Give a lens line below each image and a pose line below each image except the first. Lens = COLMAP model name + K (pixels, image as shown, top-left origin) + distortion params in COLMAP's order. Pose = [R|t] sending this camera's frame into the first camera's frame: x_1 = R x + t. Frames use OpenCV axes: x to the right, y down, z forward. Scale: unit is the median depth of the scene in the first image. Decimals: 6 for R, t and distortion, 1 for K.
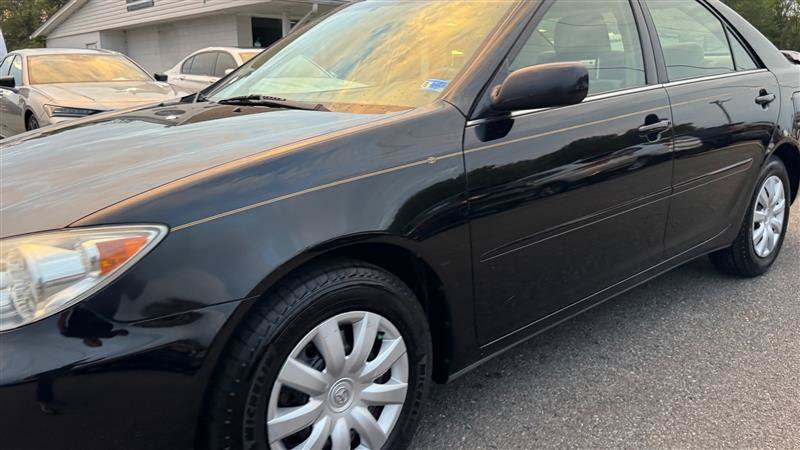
lens RADIAL K [[642.0, 0, 401.7], [0, 642.0, 222.0], [0, 0, 1]] dist [0.074191, -0.118954]
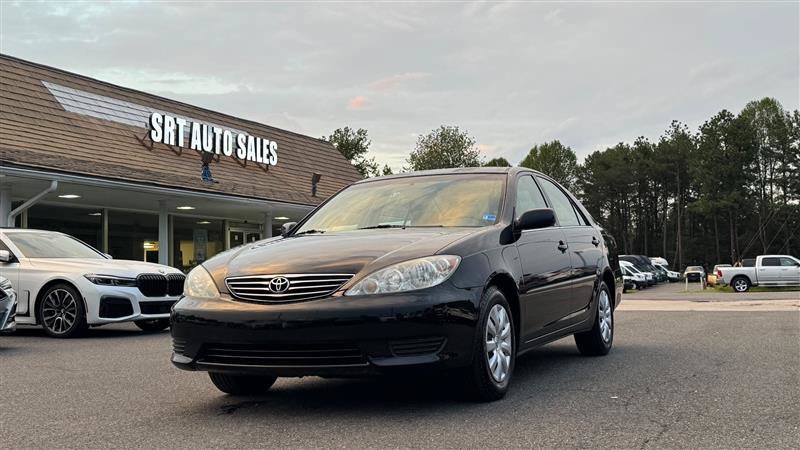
lens RADIAL K [[908.6, 0, 403.5], [0, 908.6, 218.2], [0, 0, 1]] dist [0.070863, 0.000000]
pose [[0.917230, 0.017571, 0.397971, -0.940225], [0.099784, 0.957043, -0.272233, 0.386026], [-0.385659, 0.289412, 0.876075, -1.009488]]
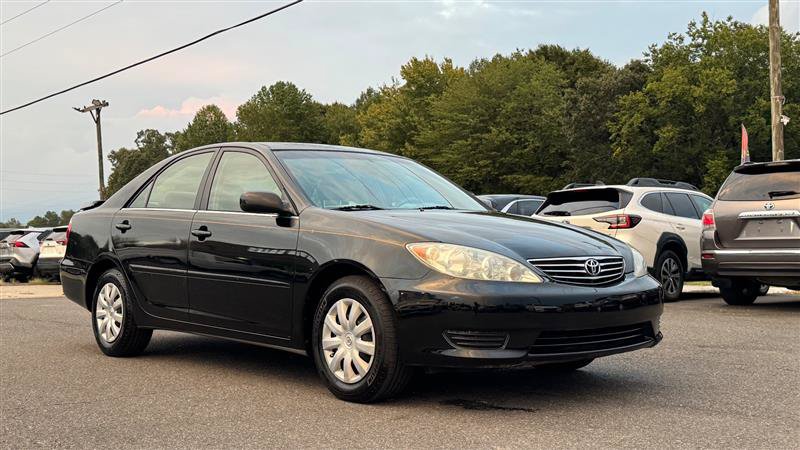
lens RADIAL K [[910.3, 0, 393.0], [0, 910.3, 227.3], [0, 0, 1]] dist [0.109793, 0.000000]
pose [[0.000062, 0.037495, 0.999297, -2.111934], [0.230784, 0.972320, -0.036497, -0.062935], [-0.973005, 0.230623, -0.008593, 0.908652]]
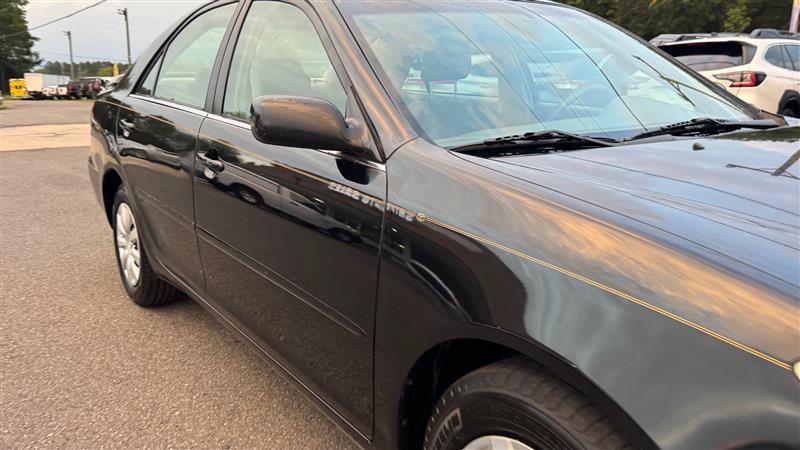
lens RADIAL K [[642.0, 0, 406.0], [0, 642.0, 224.8], [0, 0, 1]] dist [0.074191, -0.118954]
pose [[0.091320, -0.204424, 0.974613, -0.830826], [0.230912, 0.956374, 0.178962, -0.233381], [-0.968680, 0.208707, 0.134541, 0.993766]]
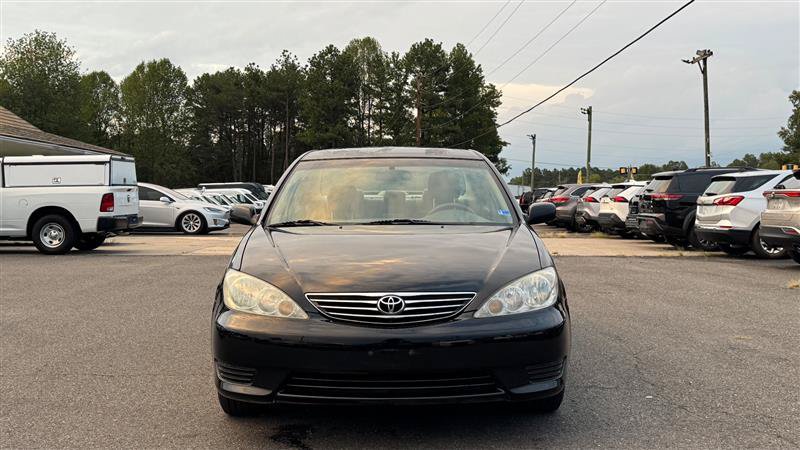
lens RADIAL K [[910.3, 0, 404.0], [0, 910.3, 218.2], [0, 0, 1]] dist [0.109793, 0.000000]
pose [[0.660109, -0.005726, 0.751148, -1.562221], [0.158466, 0.978528, -0.131801, 0.087911], [-0.734265, 0.206034, 0.646842, -0.416505]]
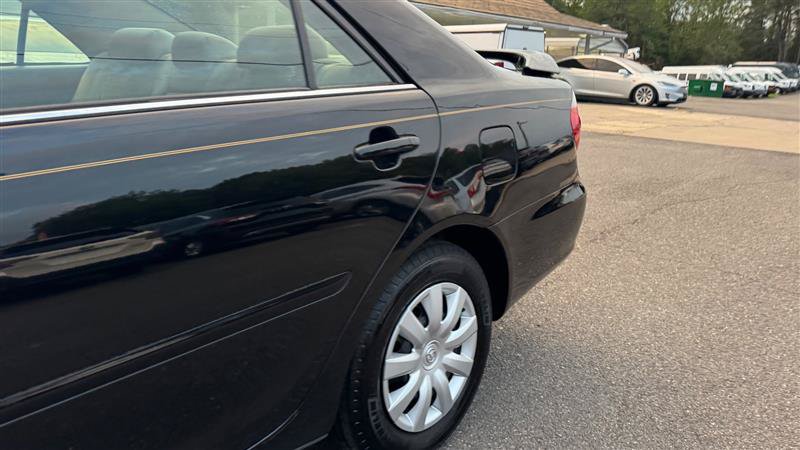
lens RADIAL K [[642.0, 0, 392.6], [0, 642.0, 212.8], [0, 0, 1]] dist [0.074191, -0.118954]
pose [[0.991341, 0.023954, 0.129112, 0.544611], [-0.025330, 0.999638, 0.009027, -0.156498], [-0.128849, -0.012219, 0.991589, 0.559489]]
